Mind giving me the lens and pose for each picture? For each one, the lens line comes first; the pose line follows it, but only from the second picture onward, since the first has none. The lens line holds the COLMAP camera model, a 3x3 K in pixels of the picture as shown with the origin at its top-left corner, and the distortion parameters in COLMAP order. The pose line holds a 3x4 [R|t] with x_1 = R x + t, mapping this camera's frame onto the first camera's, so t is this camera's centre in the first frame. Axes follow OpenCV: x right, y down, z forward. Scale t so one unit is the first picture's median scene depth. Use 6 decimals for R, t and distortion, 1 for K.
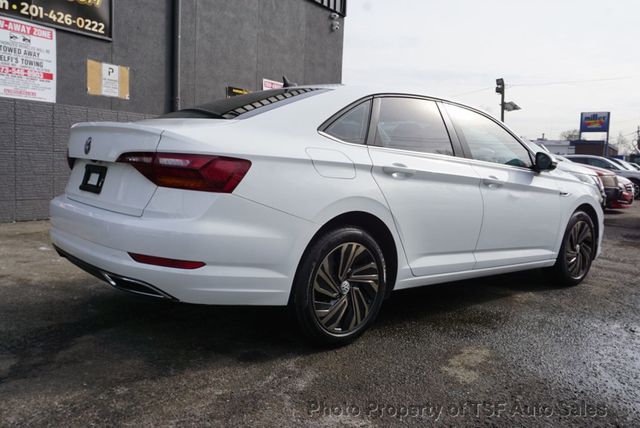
lens RADIAL K [[561.4, 0, 318.3], [0, 561.4, 204.5], [0, 0, 1]] dist [-0.021936, 0.011778]
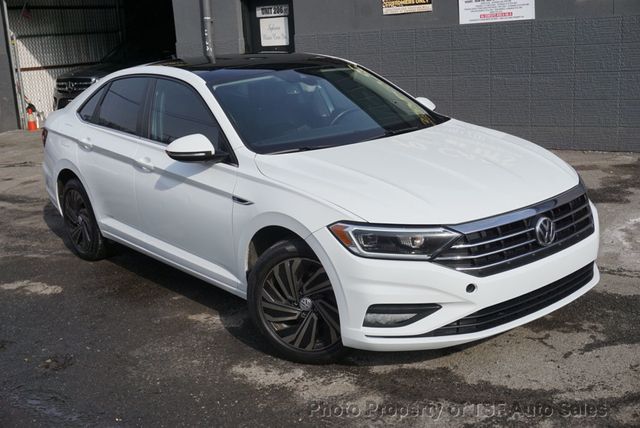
lens RADIAL K [[767.5, 0, 319.5], [0, 767.5, 208.3], [0, 0, 1]] dist [0.052303, 0.000000]
pose [[-0.050405, 0.193649, -0.979775, 0.857746], [-0.016878, 0.980717, 0.194704, -0.123646], [0.998586, 0.026351, -0.046165, 0.741563]]
